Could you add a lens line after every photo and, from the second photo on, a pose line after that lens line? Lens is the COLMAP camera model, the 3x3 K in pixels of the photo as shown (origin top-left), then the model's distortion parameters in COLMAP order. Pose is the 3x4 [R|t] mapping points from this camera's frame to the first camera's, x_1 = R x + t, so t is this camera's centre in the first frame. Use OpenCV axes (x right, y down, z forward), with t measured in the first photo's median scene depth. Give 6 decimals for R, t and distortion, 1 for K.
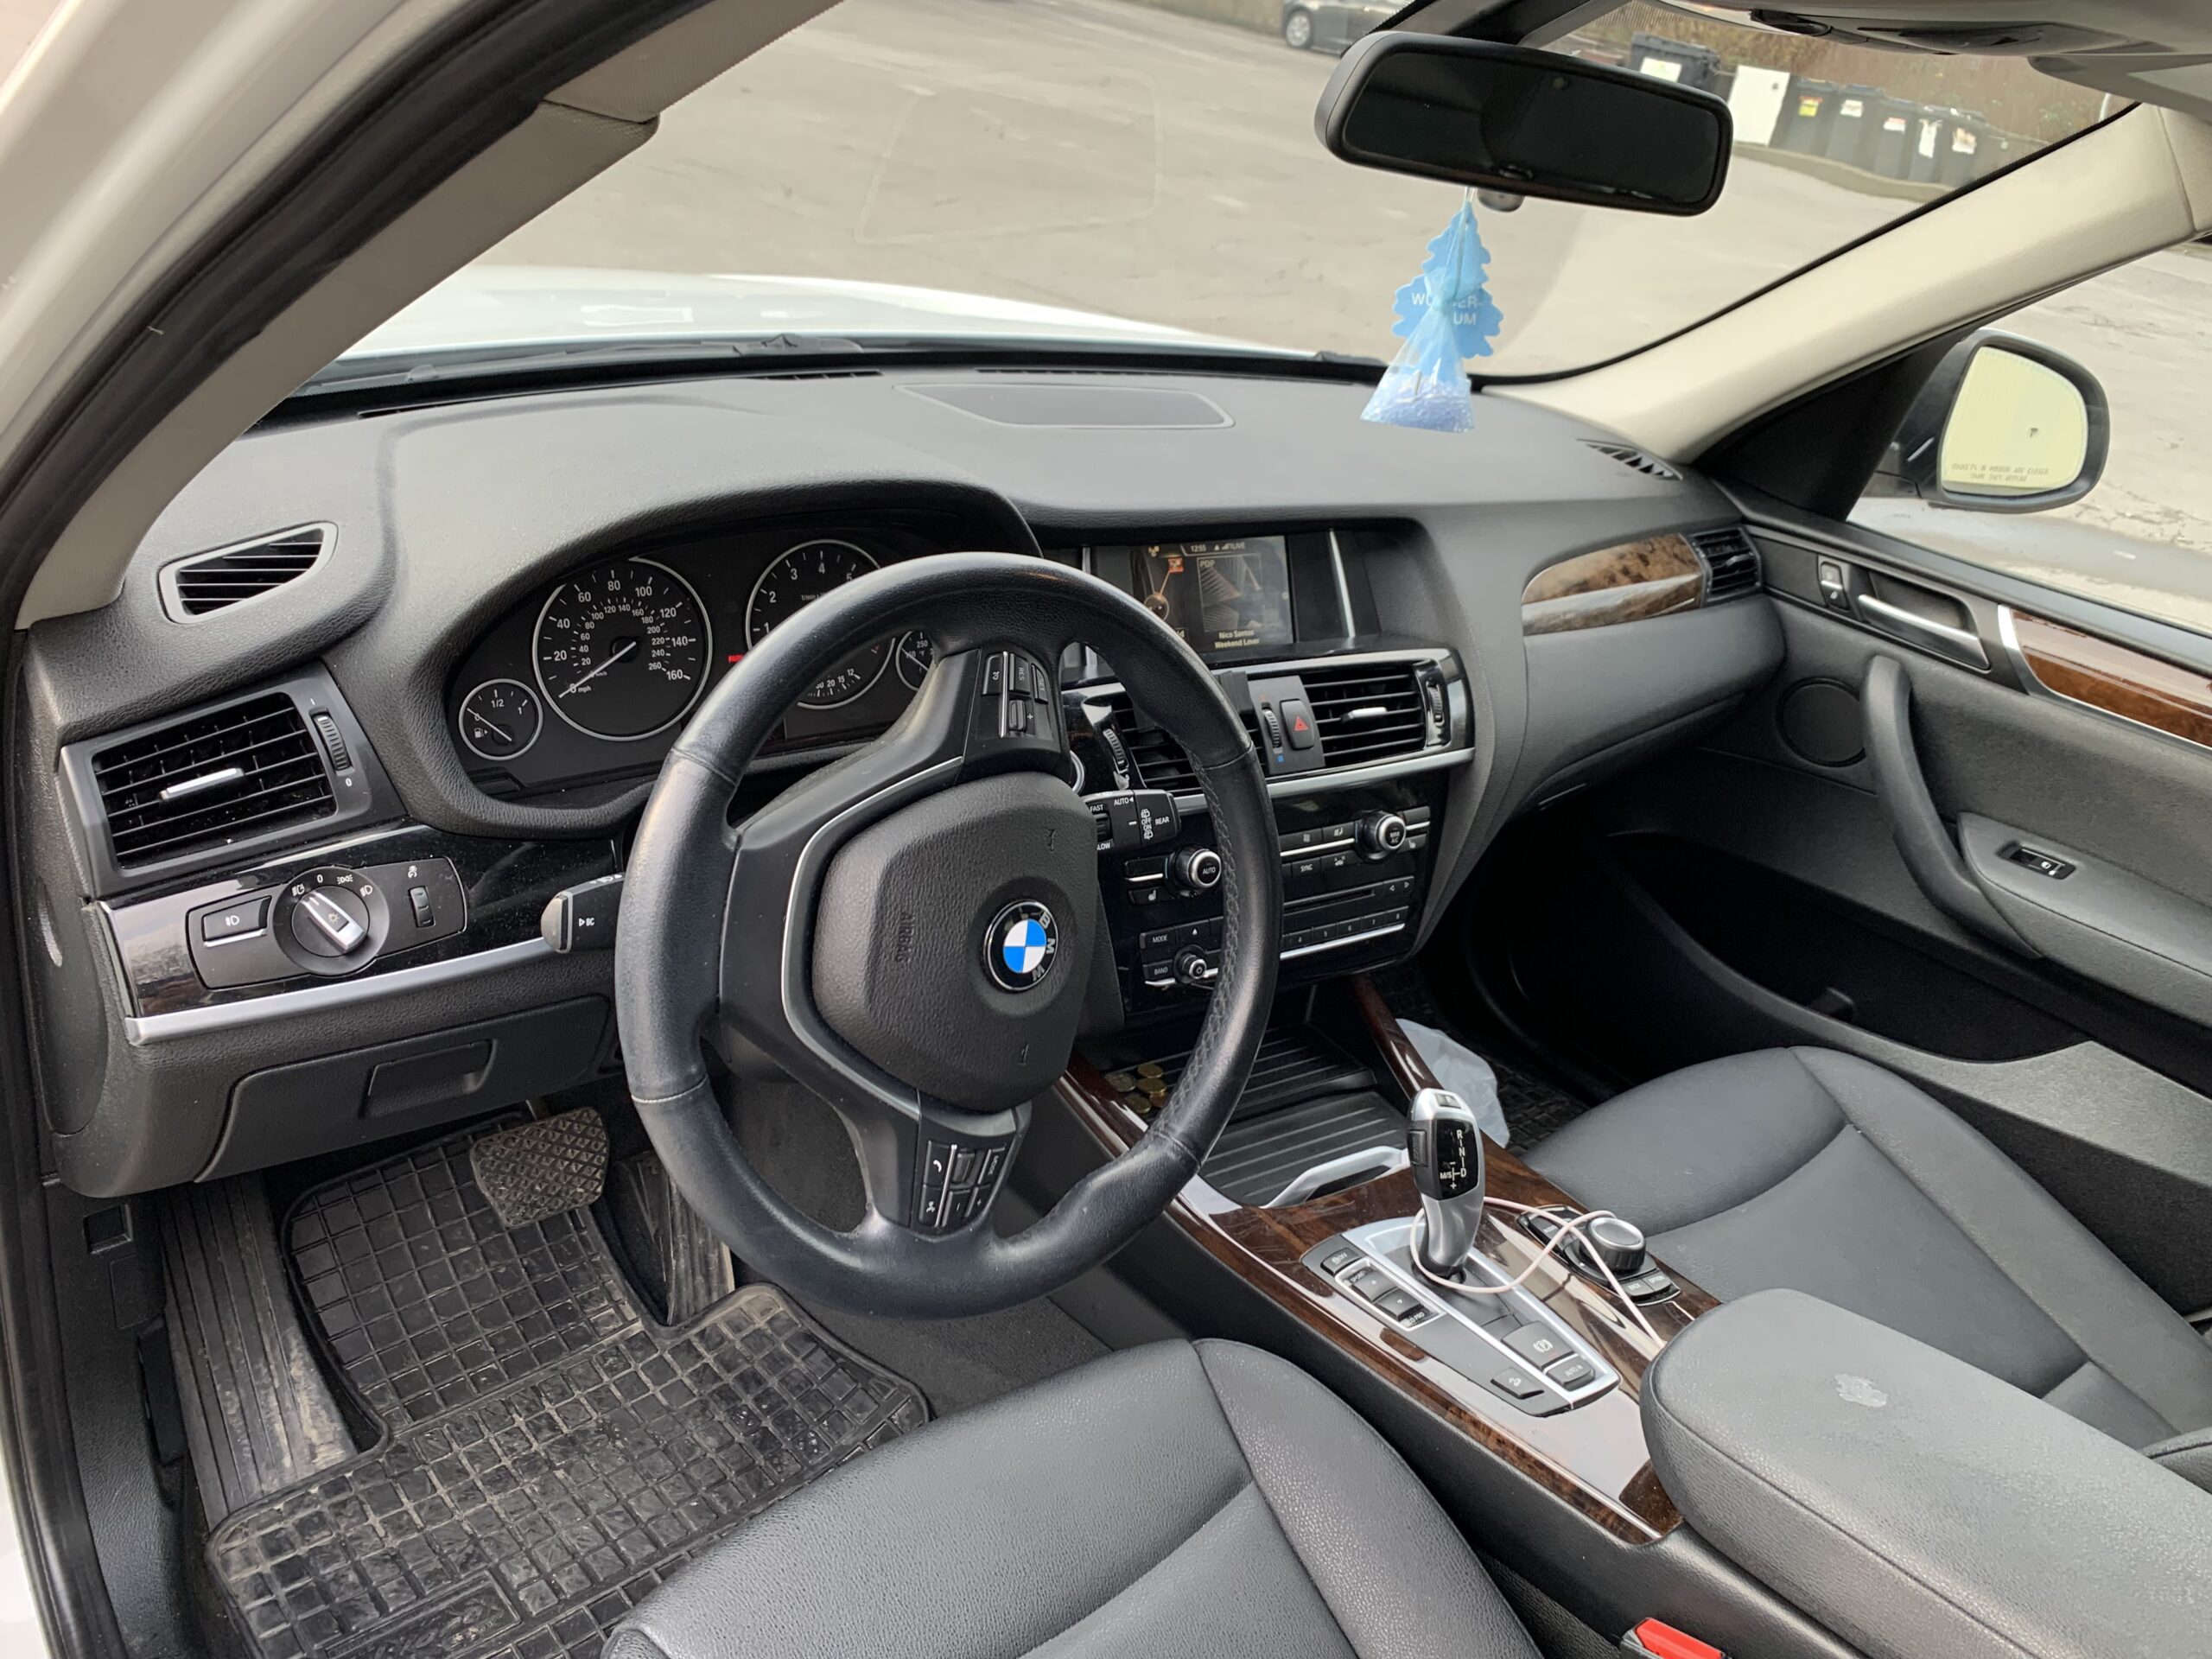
lens RADIAL K [[1705.0, 0, 1105.2], [0, 1705.0, 820.3], [0, 0, 1]] dist [0.005074, -0.007542]
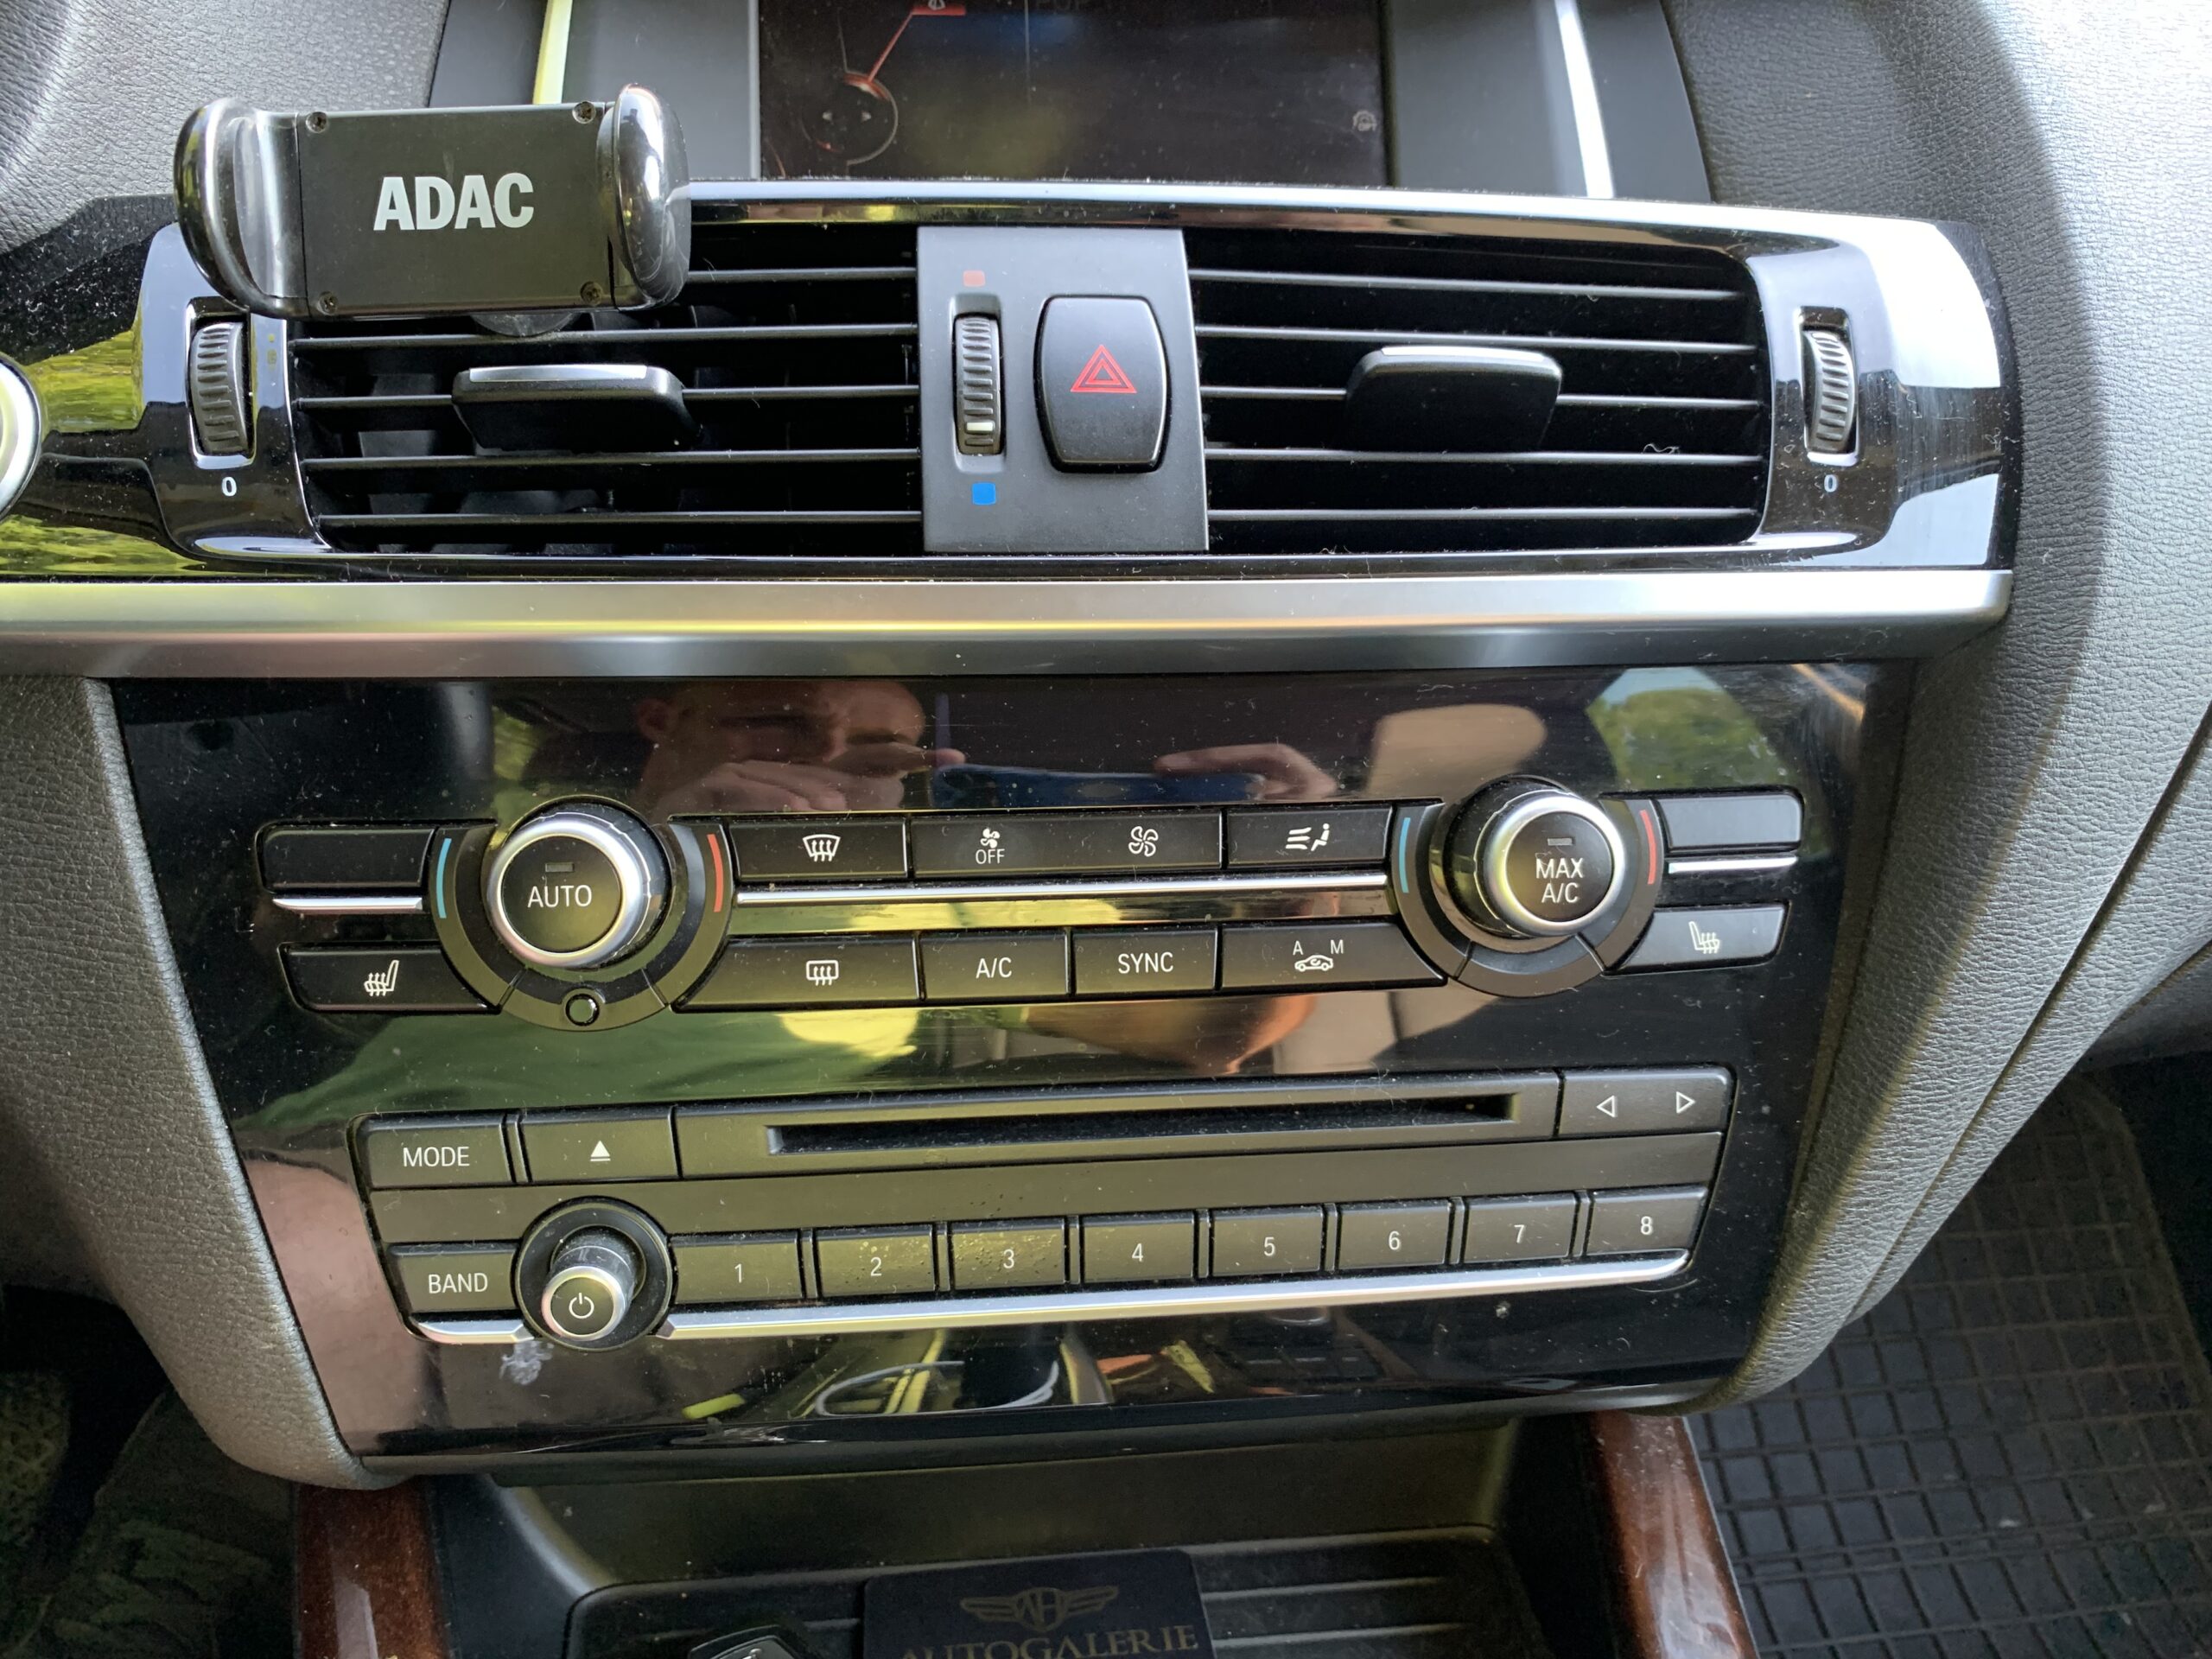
lens RADIAL K [[1705.0, 0, 1103.6], [0, 1705.0, 820.6], [0, 0, 1]] dist [0.005074, -0.007542]
pose [[0.877749, 0.029397, -0.478219, 0.221866], [-0.107618, 0.984708, -0.136997, 0.040138], [0.466879, 0.171714, 0.867490, 0.741766]]
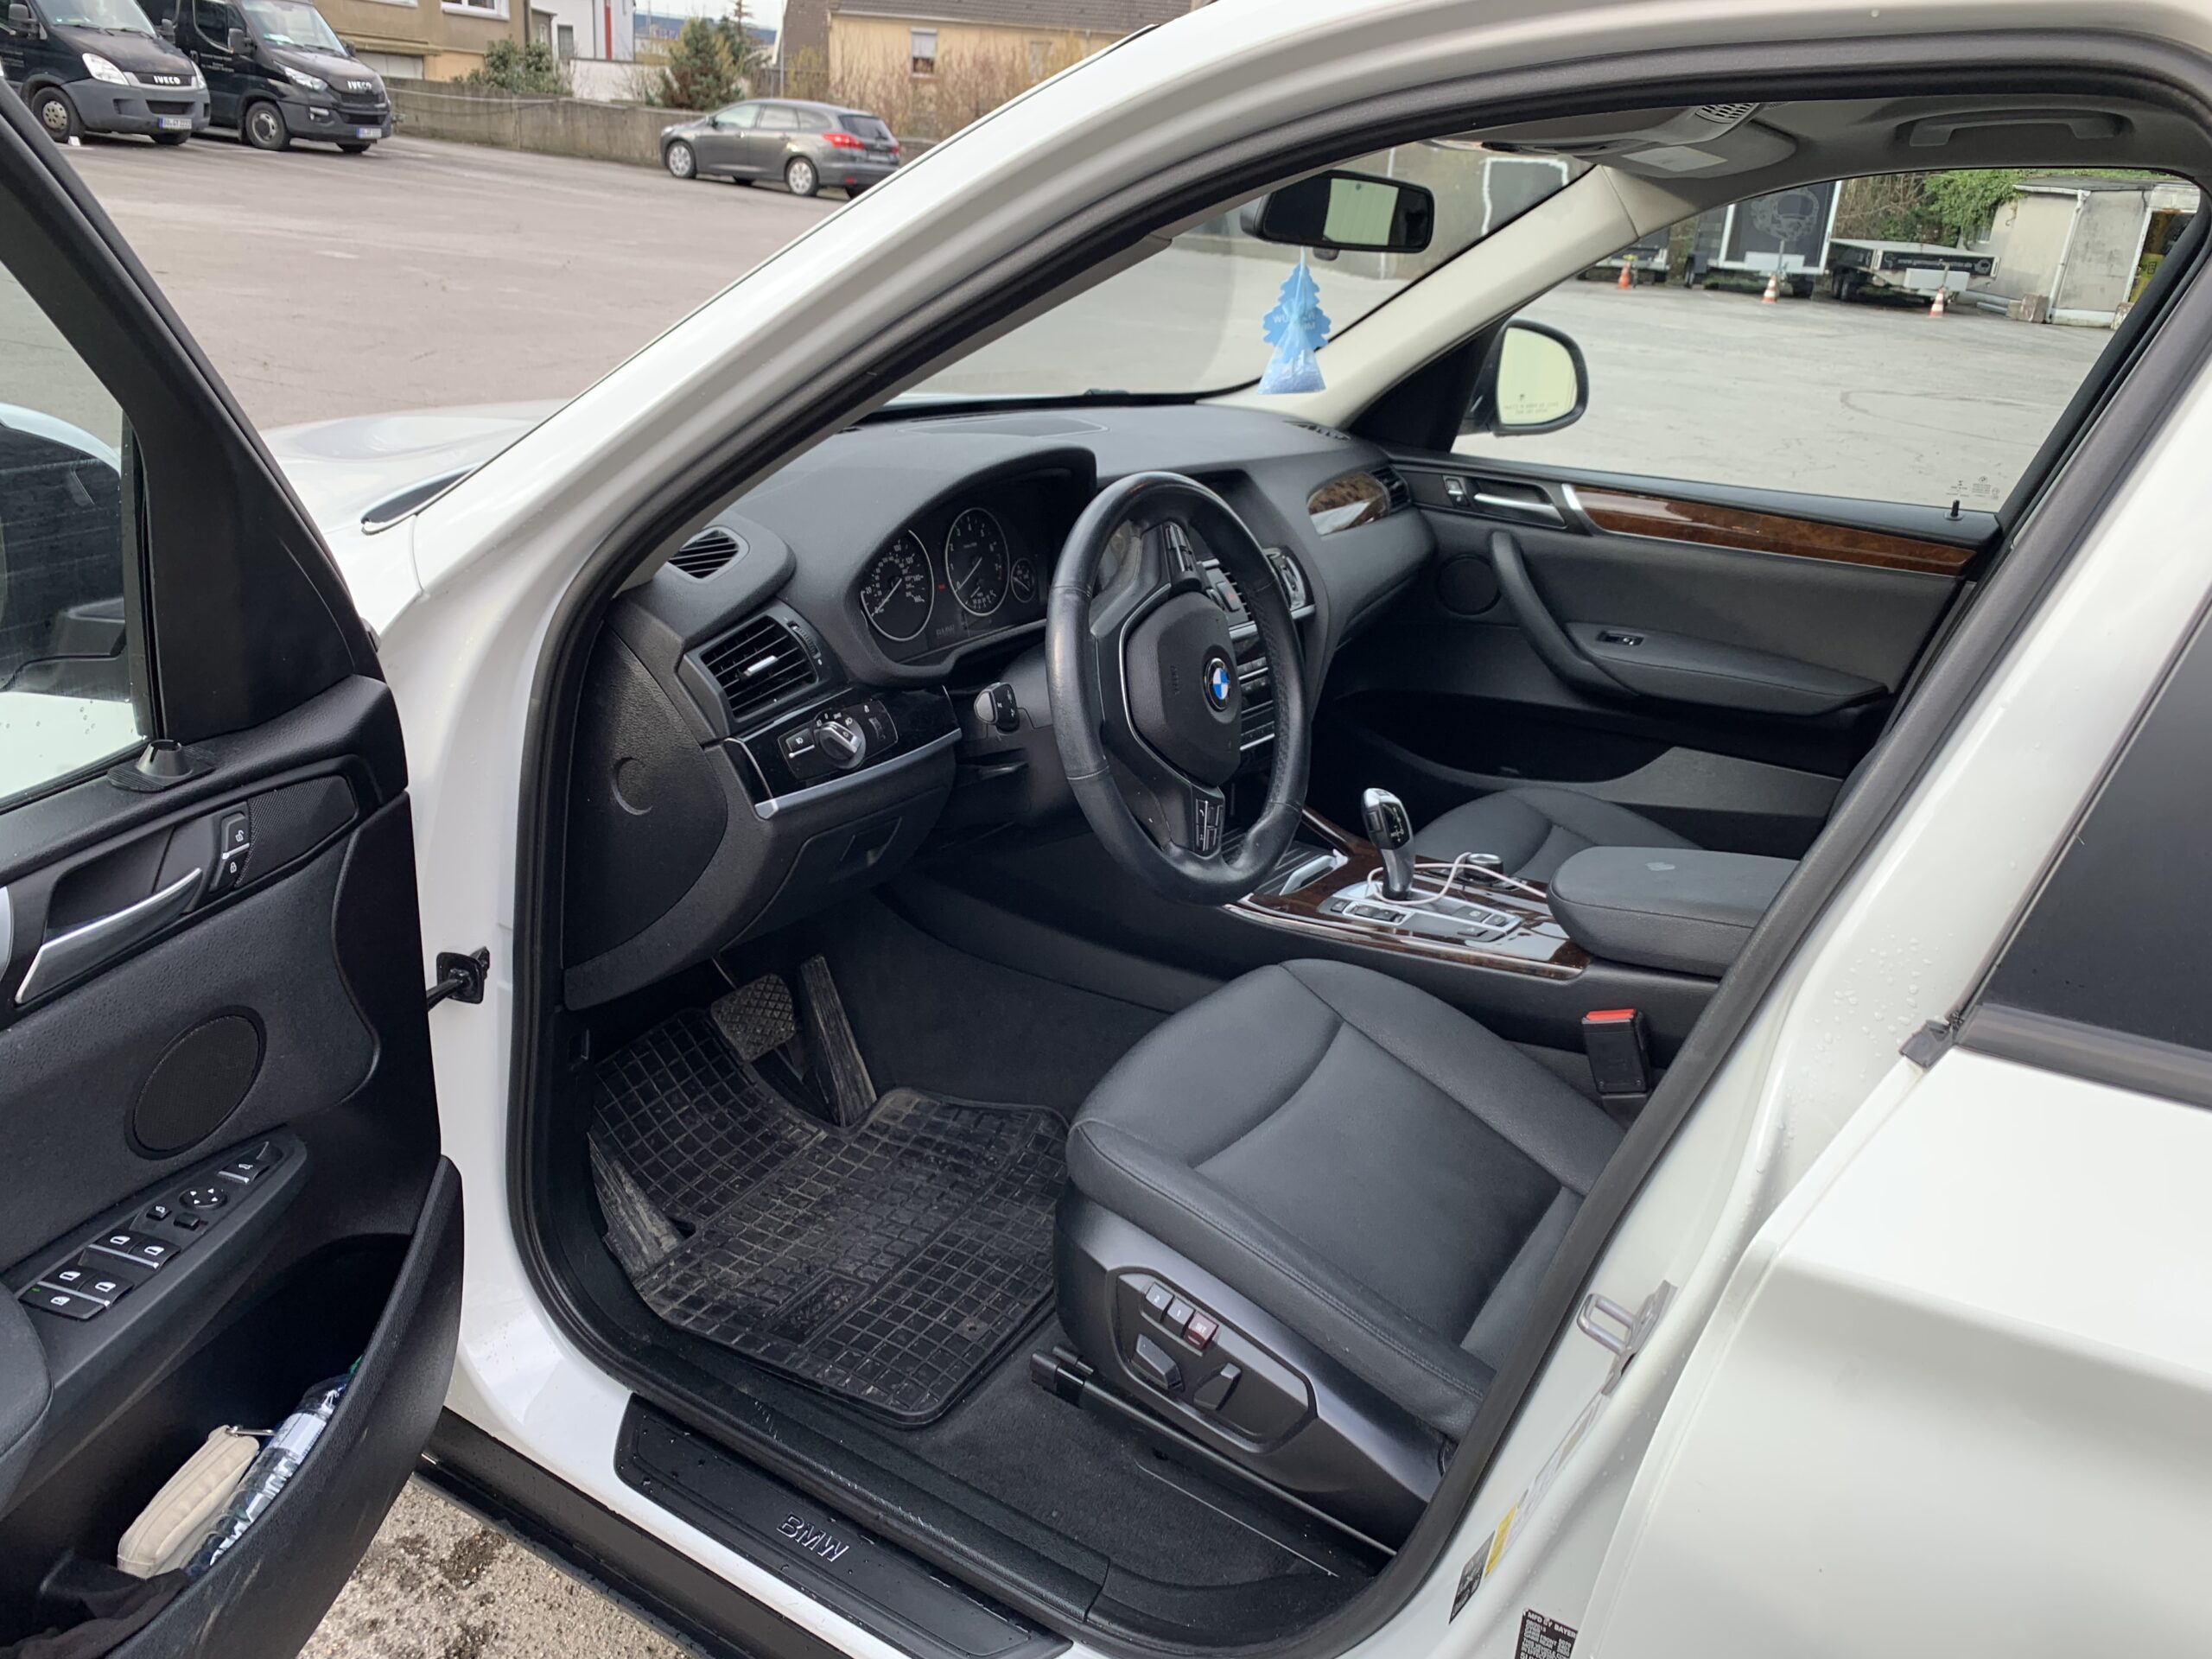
lens RADIAL K [[1705.0, 0, 1088.9], [0, 1705.0, 828.0], [0, 0, 1]] dist [0.005074, -0.007542]
pose [[0.939997, -0.195748, 0.279443, -0.458881], [0.210900, 0.977190, -0.024914, 0.154220], [-0.268192, 0.082354, 0.959839, -0.428992]]
